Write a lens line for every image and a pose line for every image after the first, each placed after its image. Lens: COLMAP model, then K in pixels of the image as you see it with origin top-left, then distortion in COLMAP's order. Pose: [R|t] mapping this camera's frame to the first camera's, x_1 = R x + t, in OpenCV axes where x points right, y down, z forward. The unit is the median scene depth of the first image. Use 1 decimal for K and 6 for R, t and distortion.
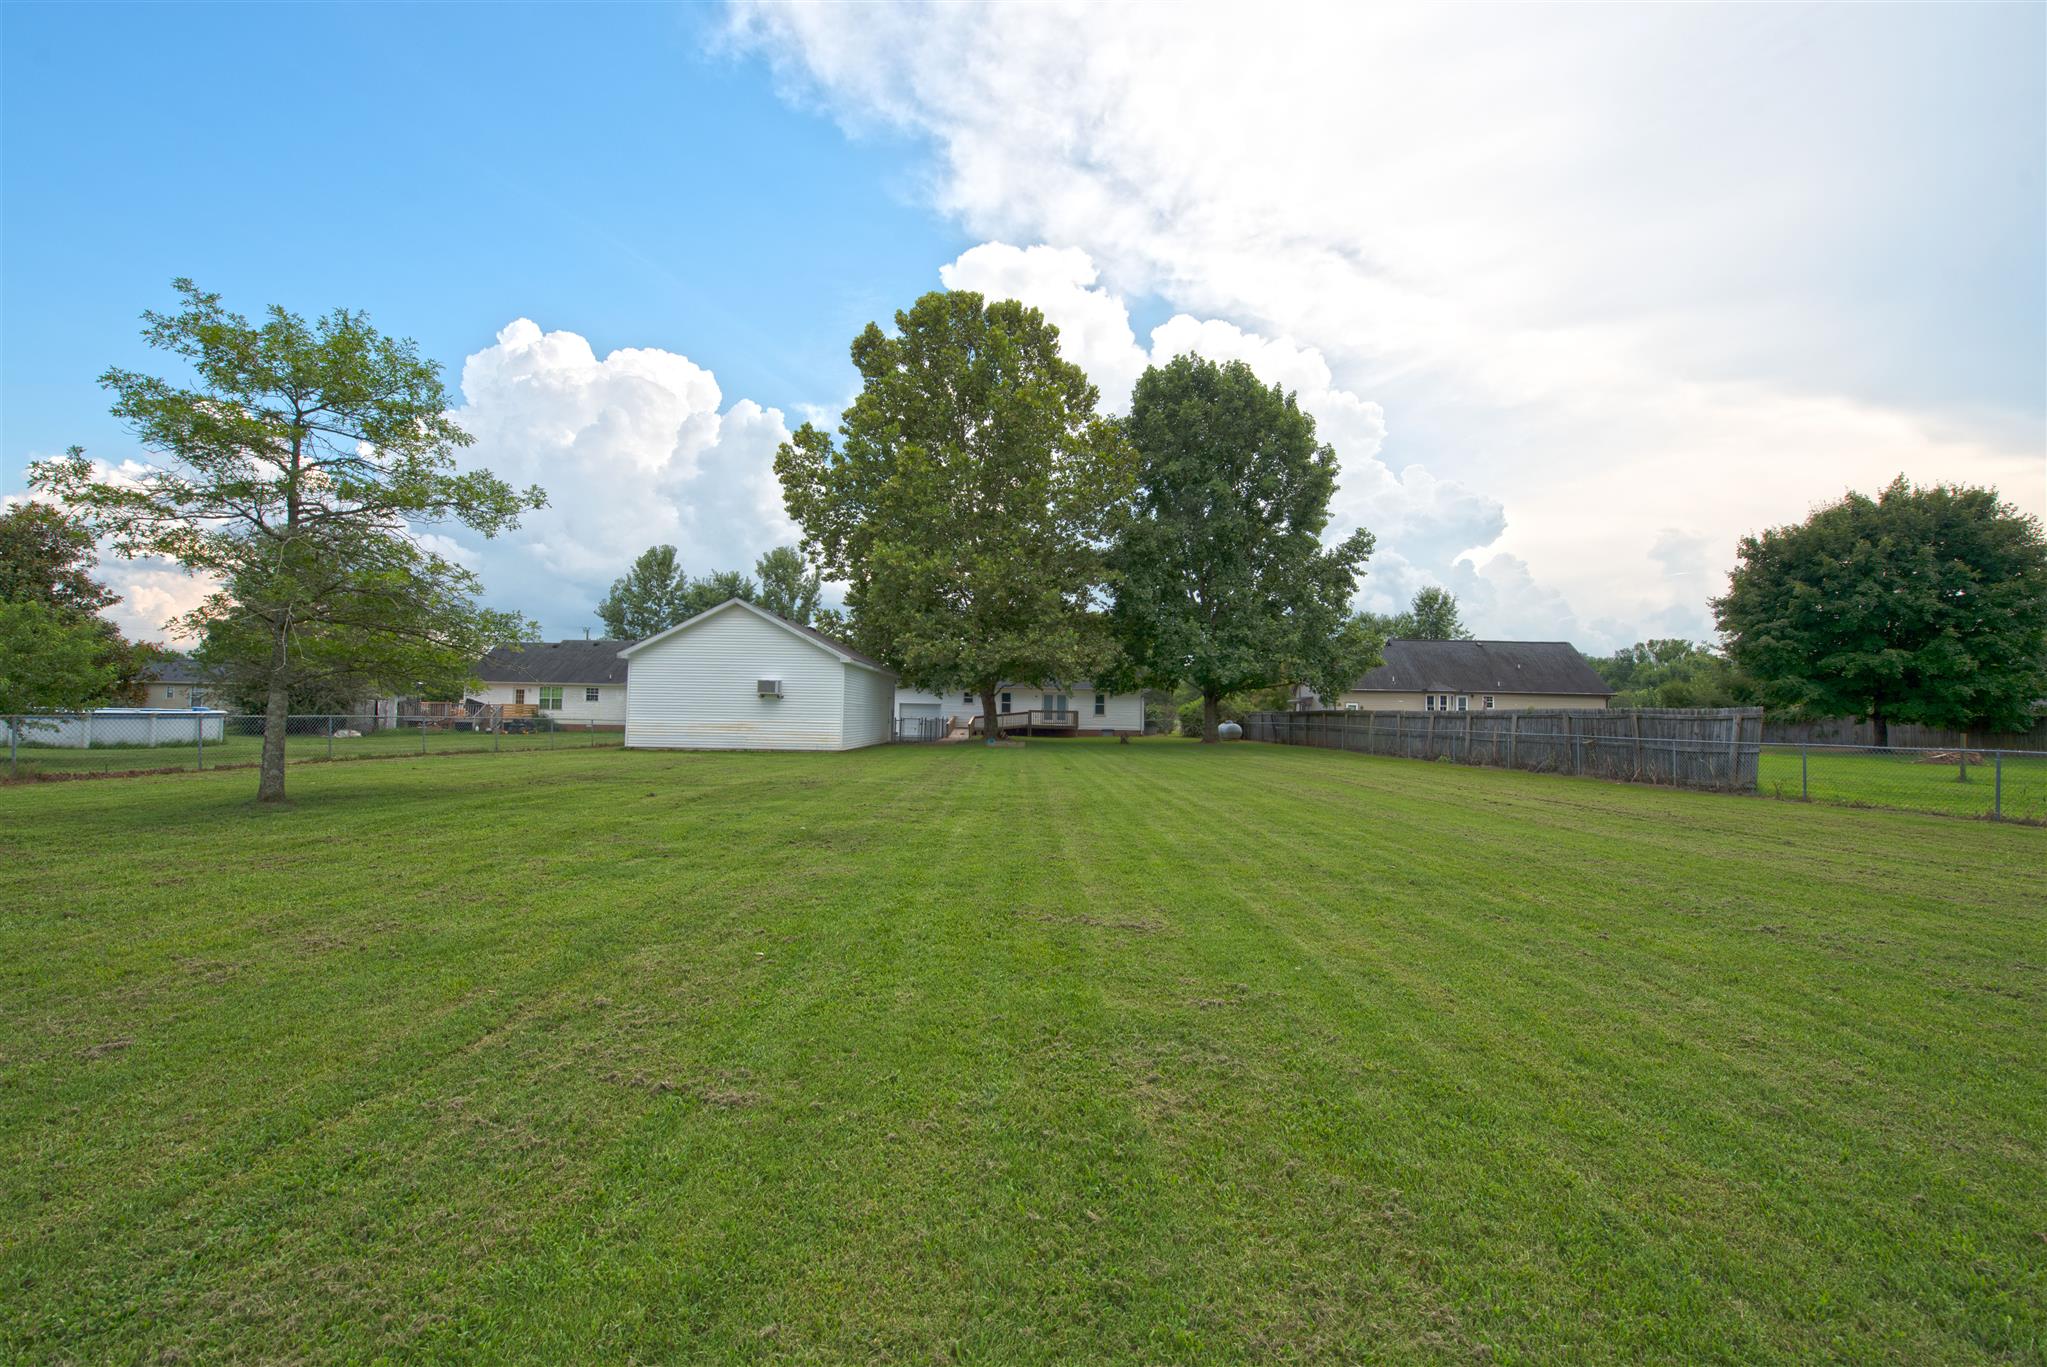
lens RADIAL K [[834.0, 0, 1018.6], [0, 834.0, 687.5], [0, 0, 1]] dist [-0.019015, -0.000797]
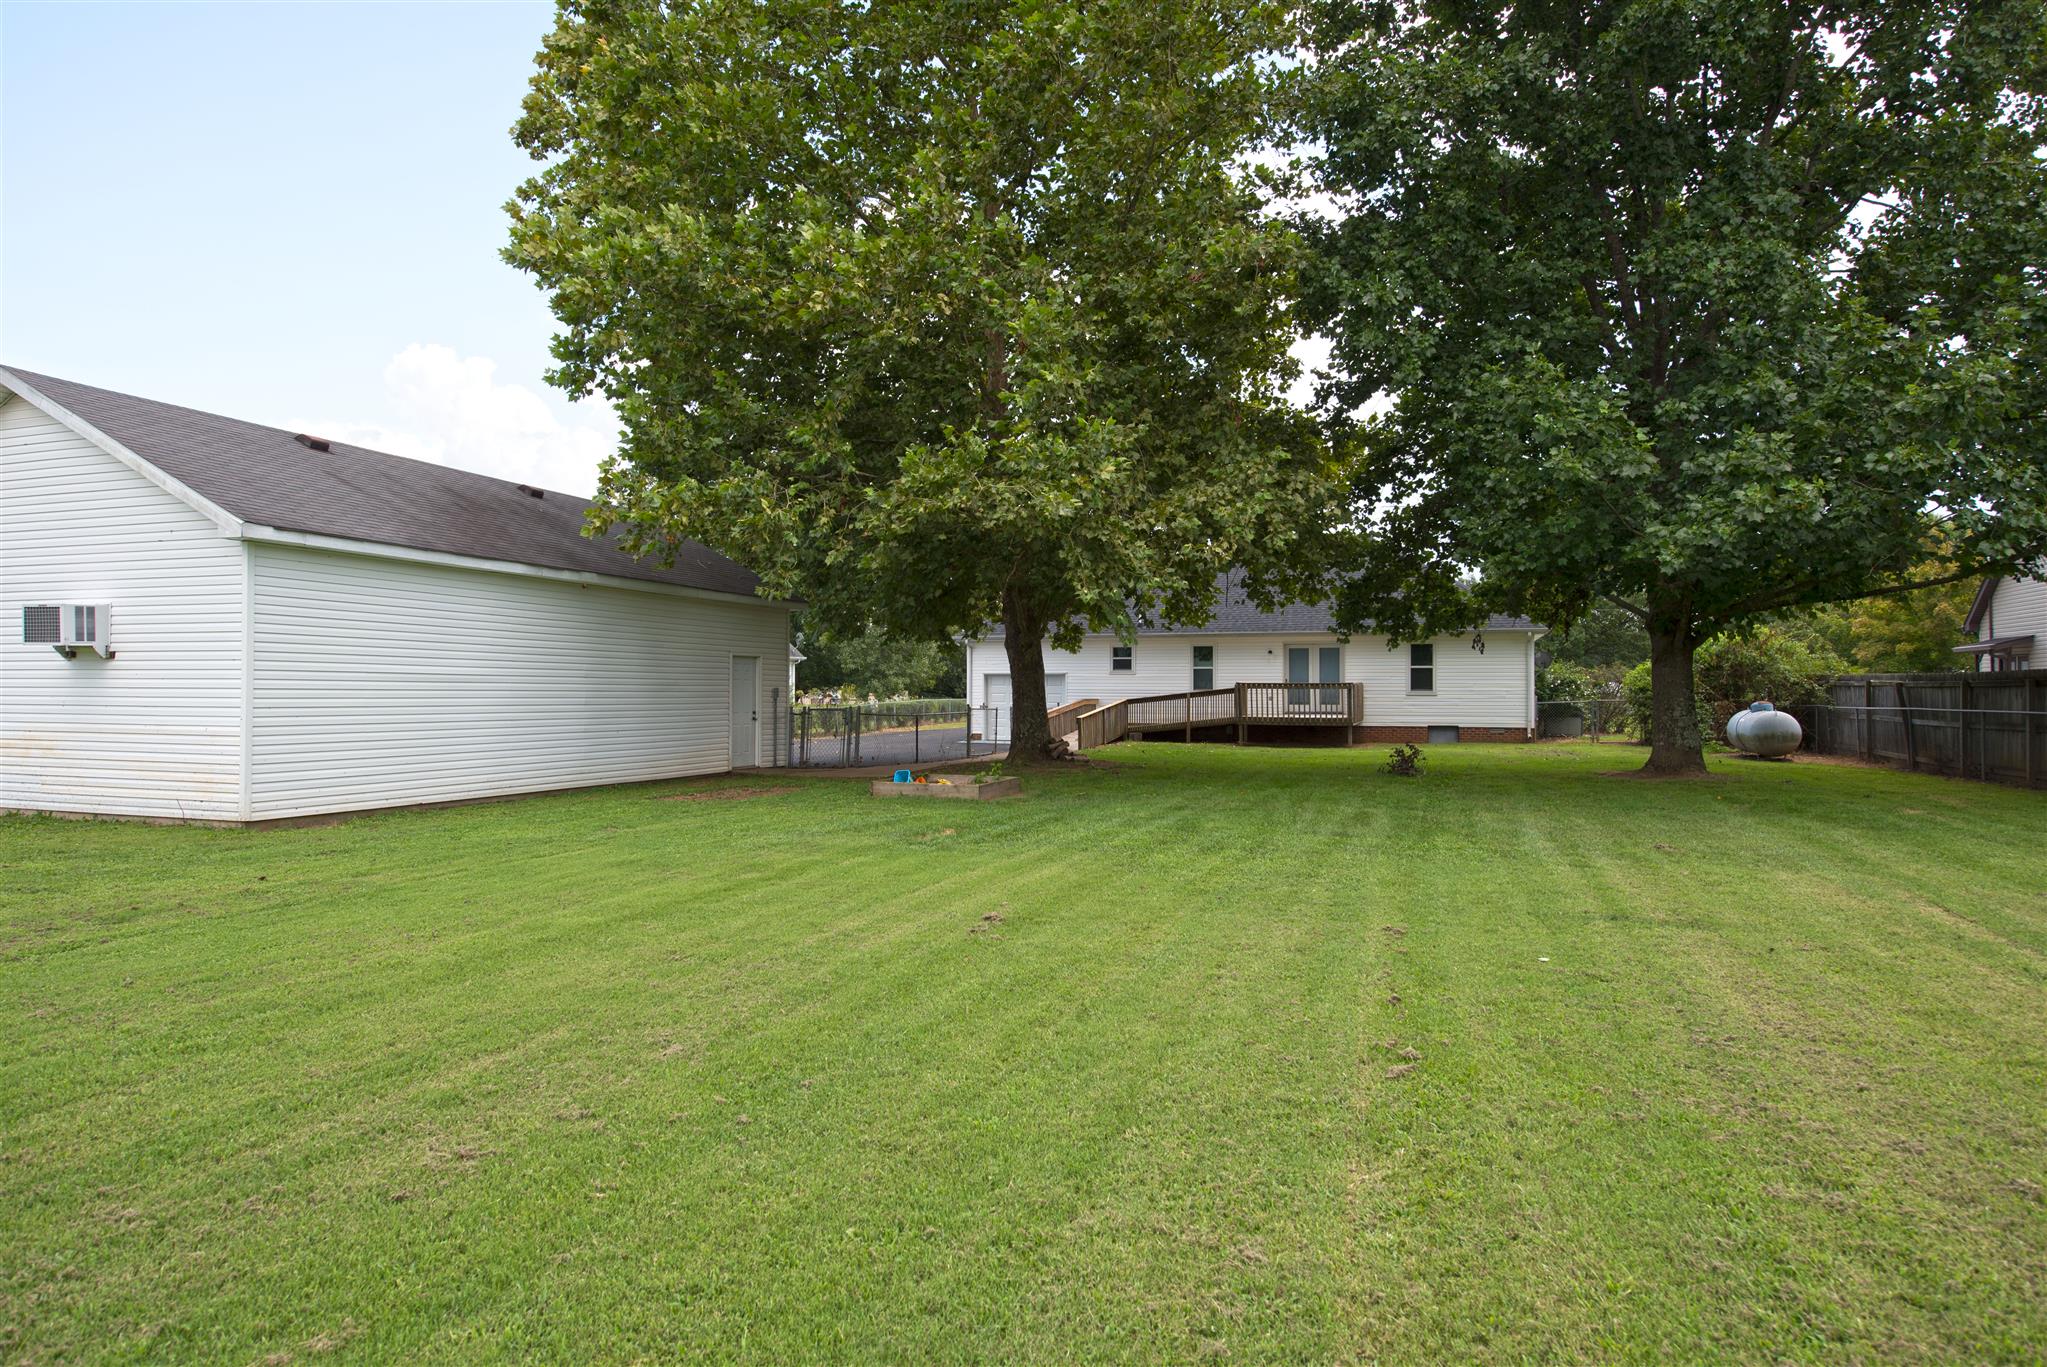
lens RADIAL K [[1196.9, 0, 1023.5], [0, 1196.9, 683.5], [0, 0, 1]] dist [-0.004748, 0.000092]
pose [[0.938661, -0.017509, -0.344397, 0.130077], [0.025682, 0.999486, 0.019185, 0.013278], [0.343884, -0.026853, 0.938628, 0.400324]]
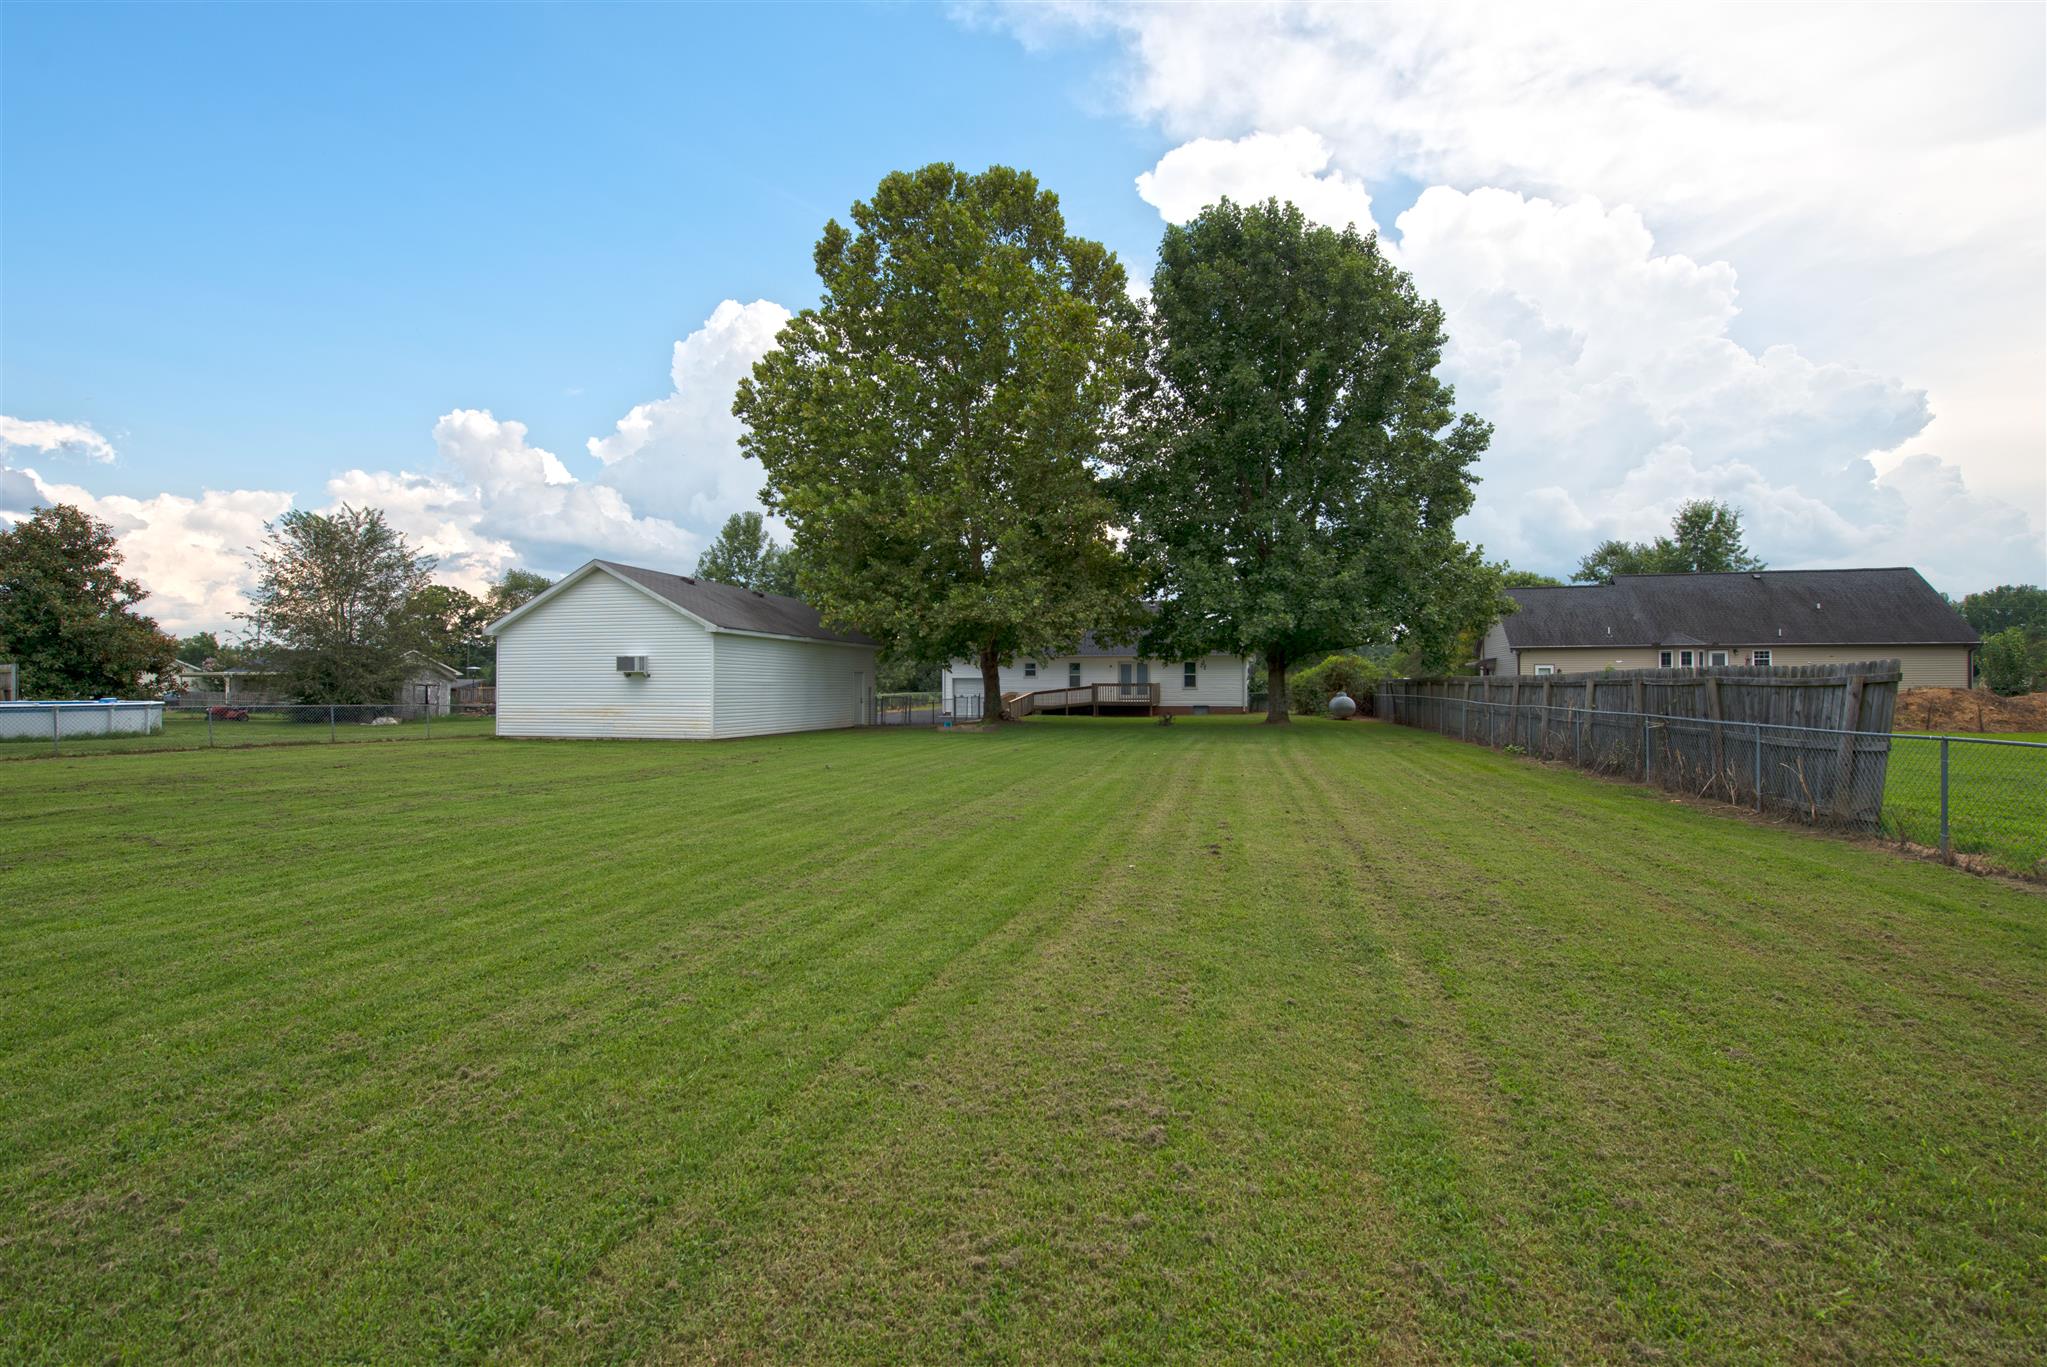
lens RADIAL K [[921.4, 0, 1027.1], [0, 921.4, 676.7], [0, 0, 1]] dist [-0.016467, -0.000072]
pose [[0.967193, -0.021065, -0.253168, 0.189059], [0.026127, 0.999520, 0.016650, 0.004155], [0.252696, -0.022718, 0.967279, 0.122186]]
